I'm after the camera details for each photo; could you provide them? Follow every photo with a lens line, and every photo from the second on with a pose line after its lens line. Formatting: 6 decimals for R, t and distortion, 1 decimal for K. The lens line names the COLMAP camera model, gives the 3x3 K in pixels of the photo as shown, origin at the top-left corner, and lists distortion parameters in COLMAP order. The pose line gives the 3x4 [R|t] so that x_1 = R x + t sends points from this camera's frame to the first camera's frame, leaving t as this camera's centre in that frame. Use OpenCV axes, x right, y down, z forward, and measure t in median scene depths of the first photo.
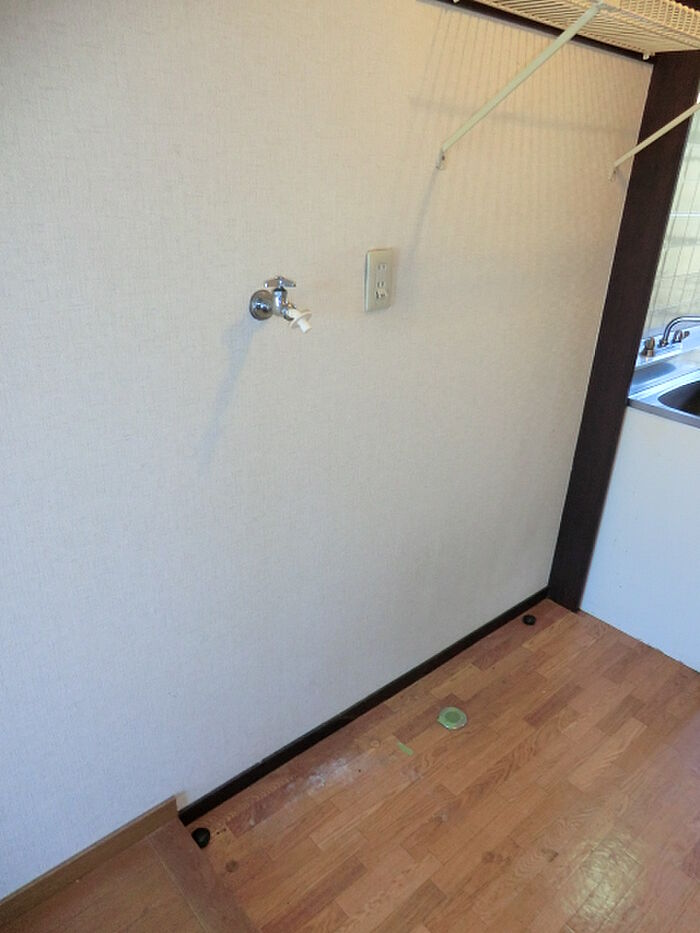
lens RADIAL K [[668.8, 0, 351.7], [0, 668.8, 470.3], [0, 0, 1]] dist [-0.089341, 0.096012]
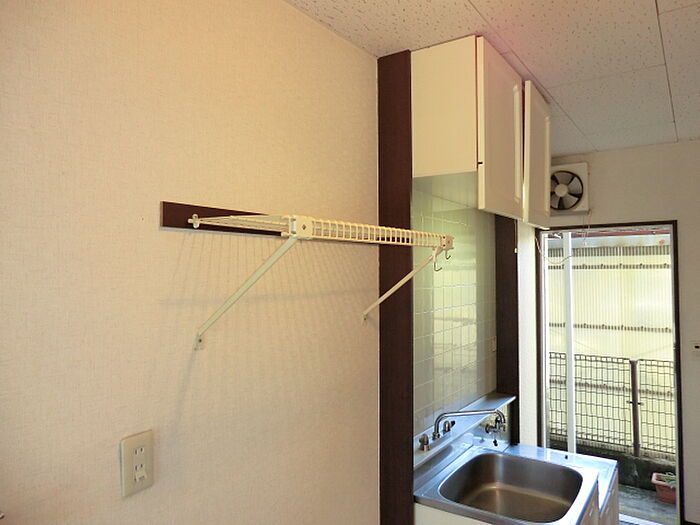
lens RADIAL K [[501.8, 0, 351.4], [0, 501.8, 259.9], [0, 0, 1]] dist [-0.089341, 0.096012]
pose [[0.970727, -0.049586, 0.235013, 0.153339], [0.147616, 0.895020, -0.420890, -0.152418], [-0.189471, 0.443261, 0.876140, 0.099920]]
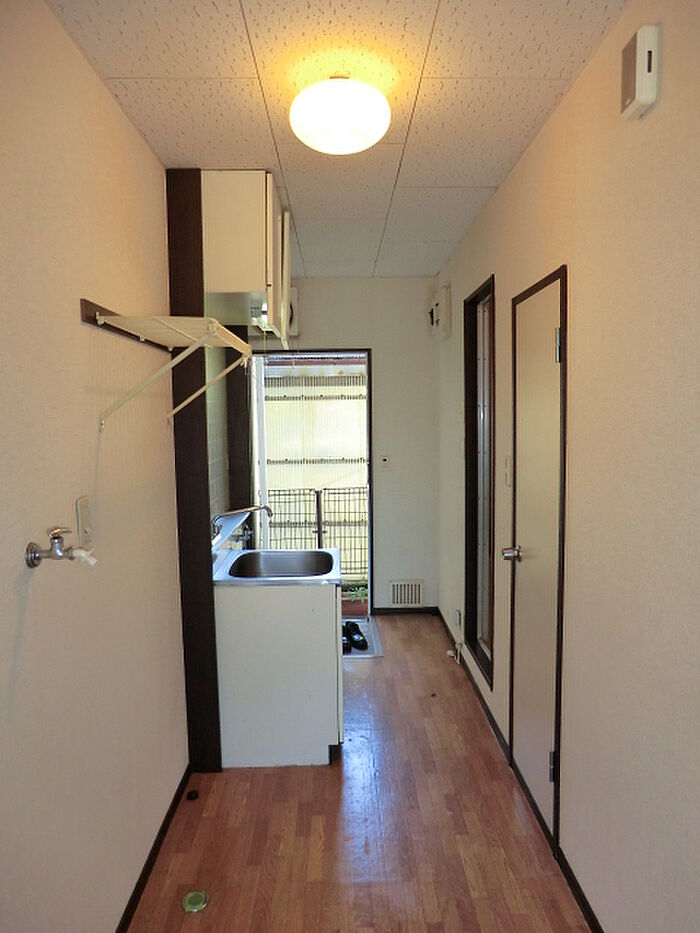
lens RADIAL K [[668.8, 0, 351.7], [0, 668.8, 470.3], [0, 0, 1]] dist [-0.089341, 0.096012]
pose [[0.644536, -0.122060, 0.754768, -0.420379], [0.362426, 0.917994, -0.161039, 0.000548], [-0.673216, 0.377343, 0.635918, -0.104257]]
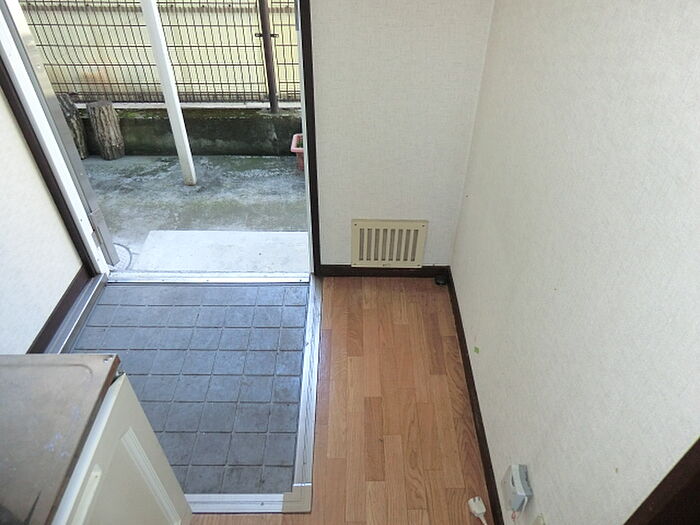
lens RADIAL K [[501.8, 0, 351.4], [0, 501.8, 259.9], [0, 0, 1]] dist [-0.089341, 0.096012]
pose [[0.660370, -0.523587, 0.538301, 1.157703], [0.340140, 0.847640, 0.407198, -0.298808], [-0.669490, -0.085804, 0.737849, 1.011150]]
